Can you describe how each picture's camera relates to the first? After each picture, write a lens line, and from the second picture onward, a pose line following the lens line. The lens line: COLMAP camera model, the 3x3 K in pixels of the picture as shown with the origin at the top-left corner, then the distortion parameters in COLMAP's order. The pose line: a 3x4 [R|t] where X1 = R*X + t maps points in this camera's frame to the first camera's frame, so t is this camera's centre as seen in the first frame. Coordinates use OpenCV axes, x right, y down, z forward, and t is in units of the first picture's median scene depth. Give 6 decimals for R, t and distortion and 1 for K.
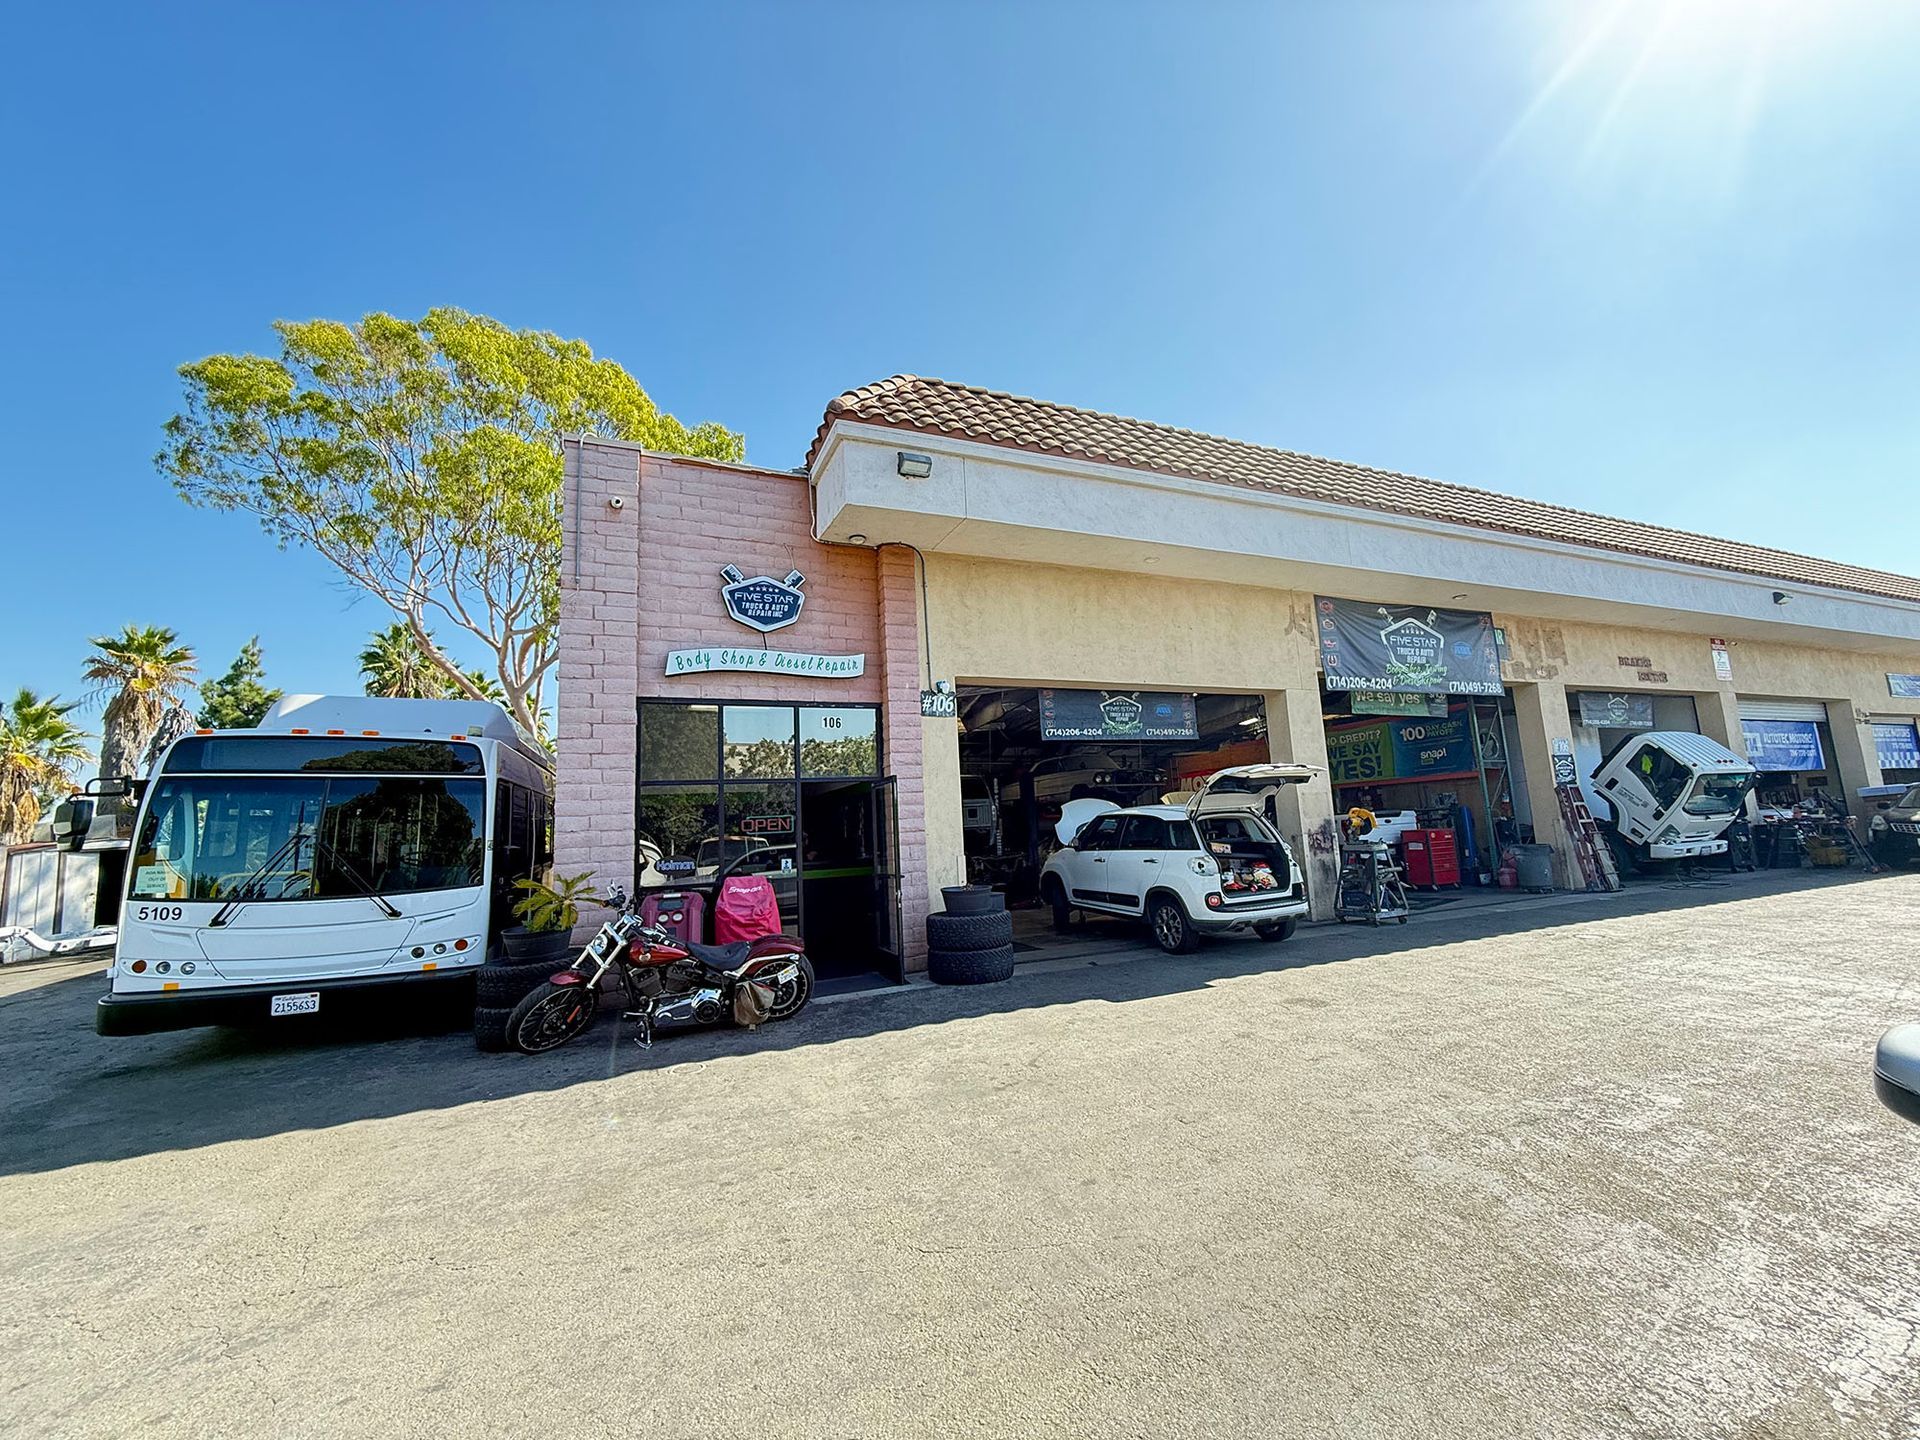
lens RADIAL K [[754.0, 0, 960.8], [0, 754.0, 721.8], [0, 0, 1]] dist [-0.003108, 0.001095]
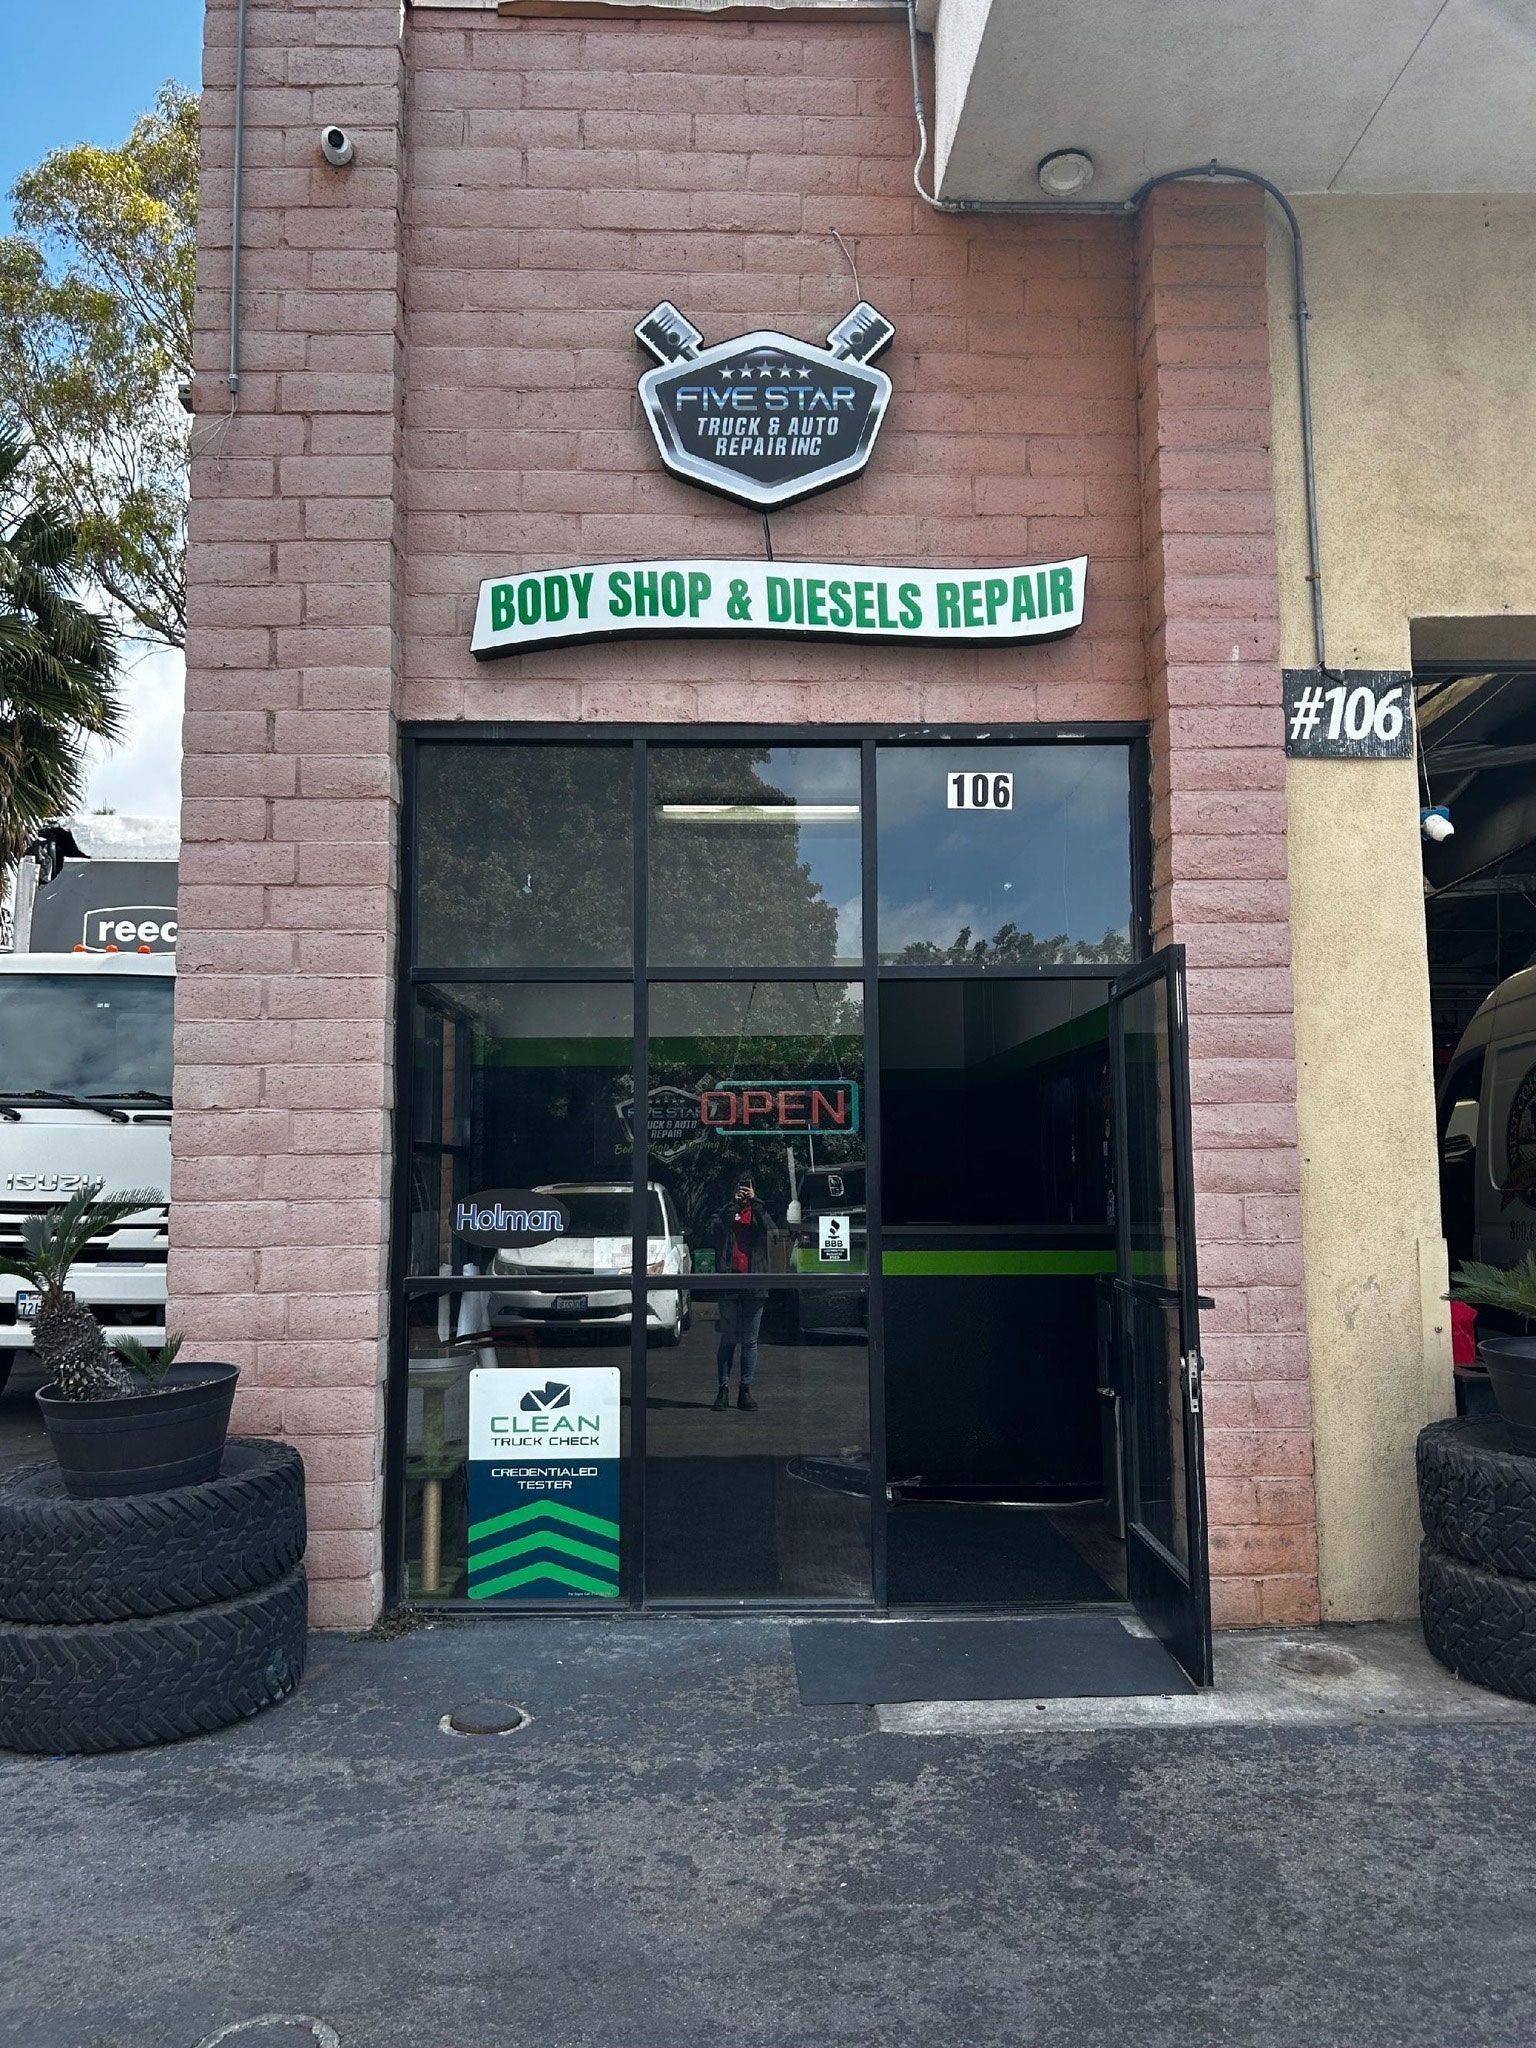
lens RADIAL K [[1461.0, 0, 783.5], [0, 1461.0, 1033.5], [0, 0, 1]] dist [0.010896, -0.014927]
pose [[0.922385, 0.010593, -0.386127, -0.012164], [0.016177, 0.997687, 0.066016, 0.060768], [0.385934, -0.067139, 0.920080, 0.408959]]
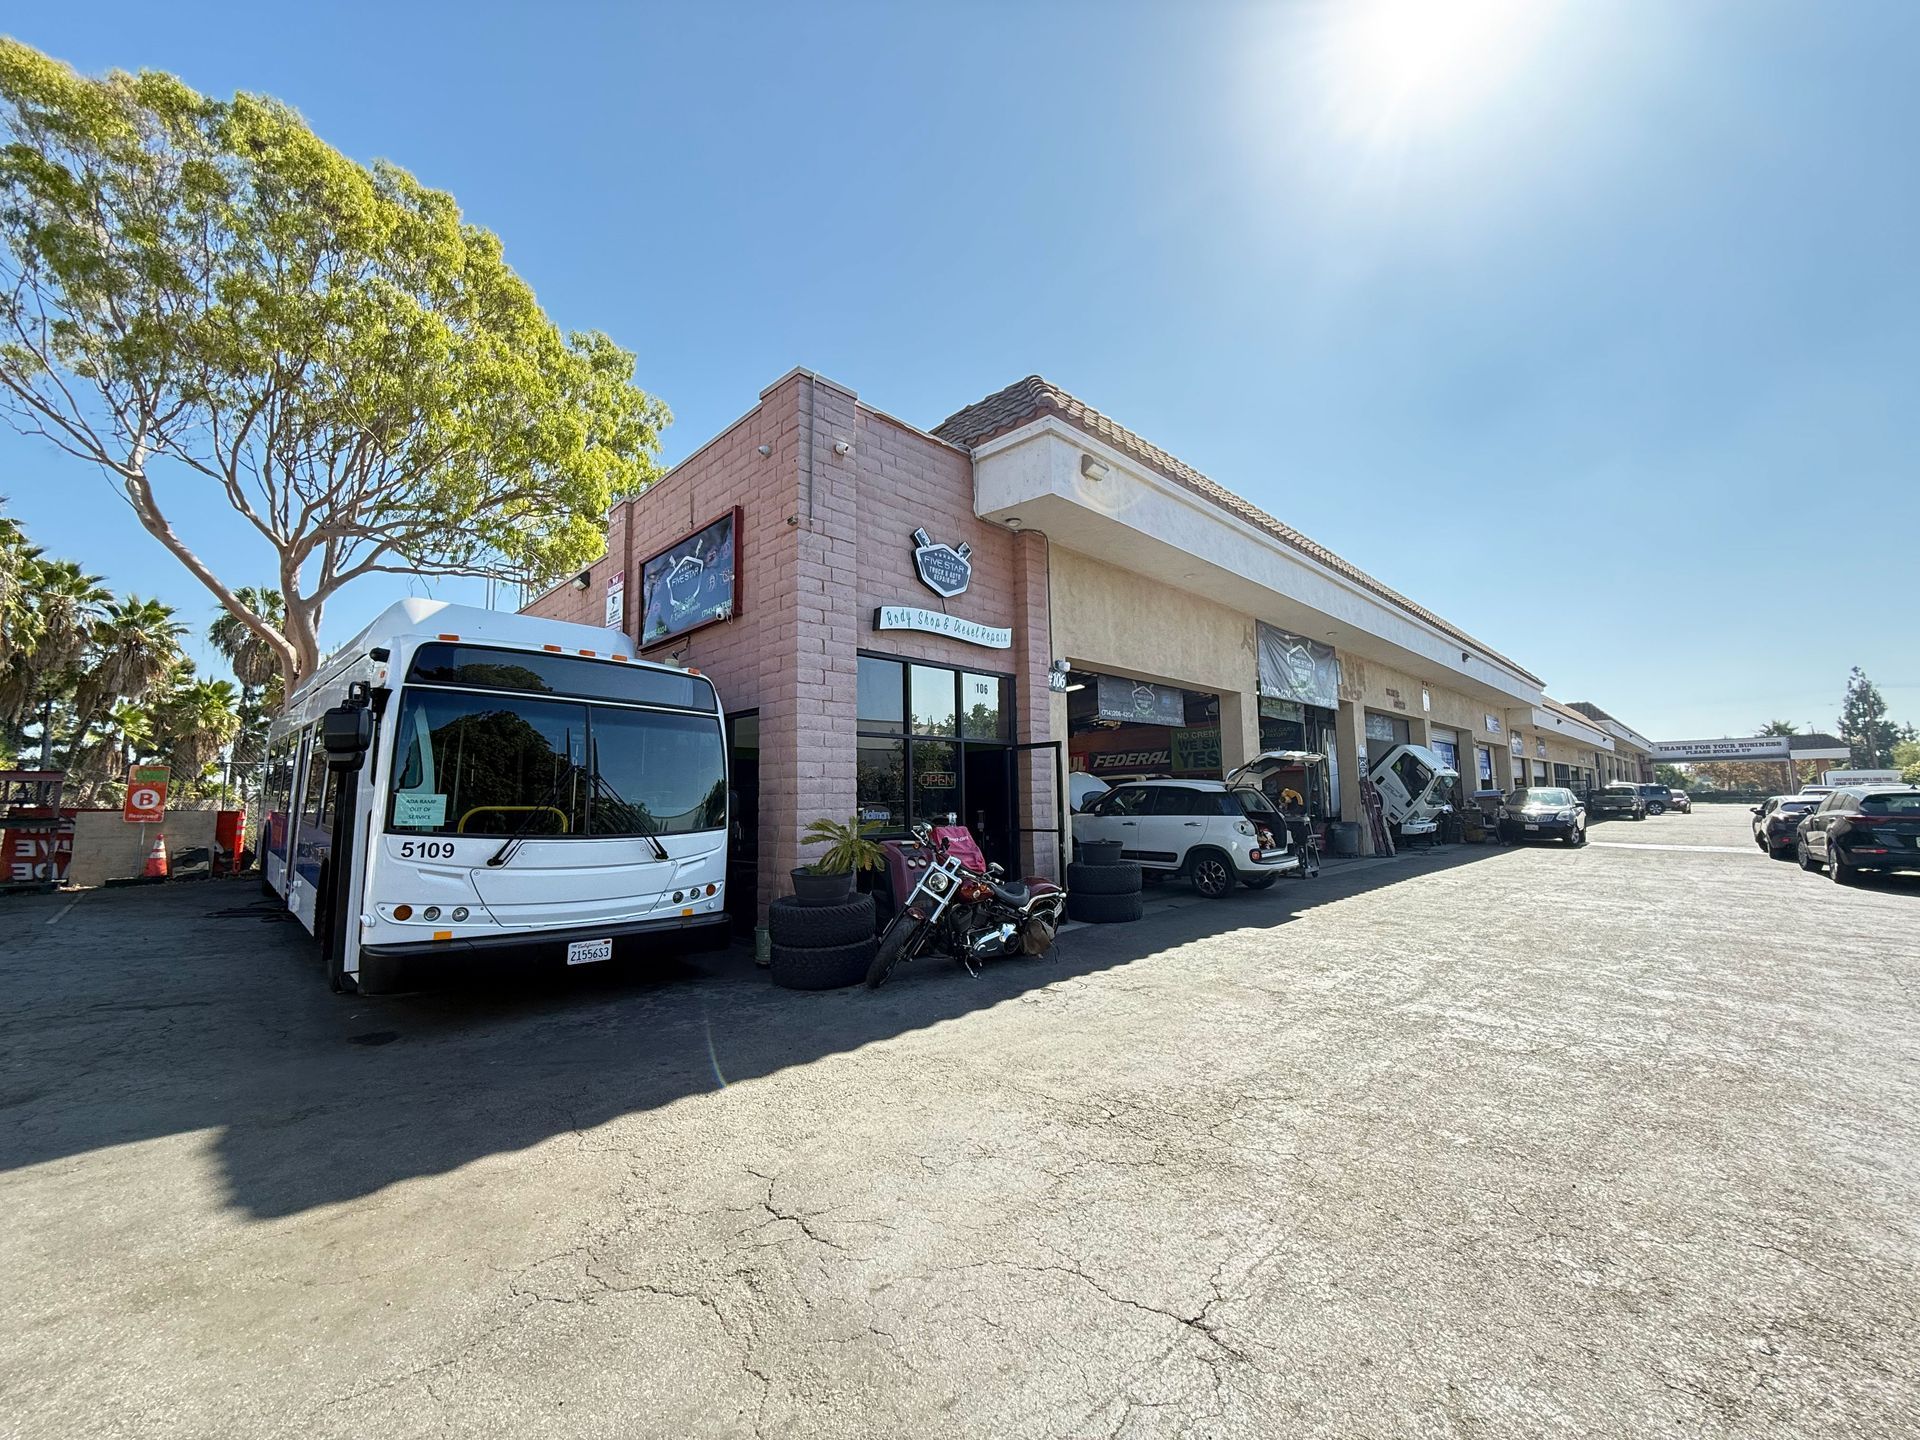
lens RADIAL K [[754.0, 0, 966.1], [0, 754.0, 718.7], [0, 0, 1]] dist [-0.003108, 0.001095]
pose [[0.927192, 0.074672, 0.367067, -0.590536], [-0.083737, 0.996449, 0.008810, 0.036670], [-0.365106, -0.038906, 0.930153, 0.004004]]
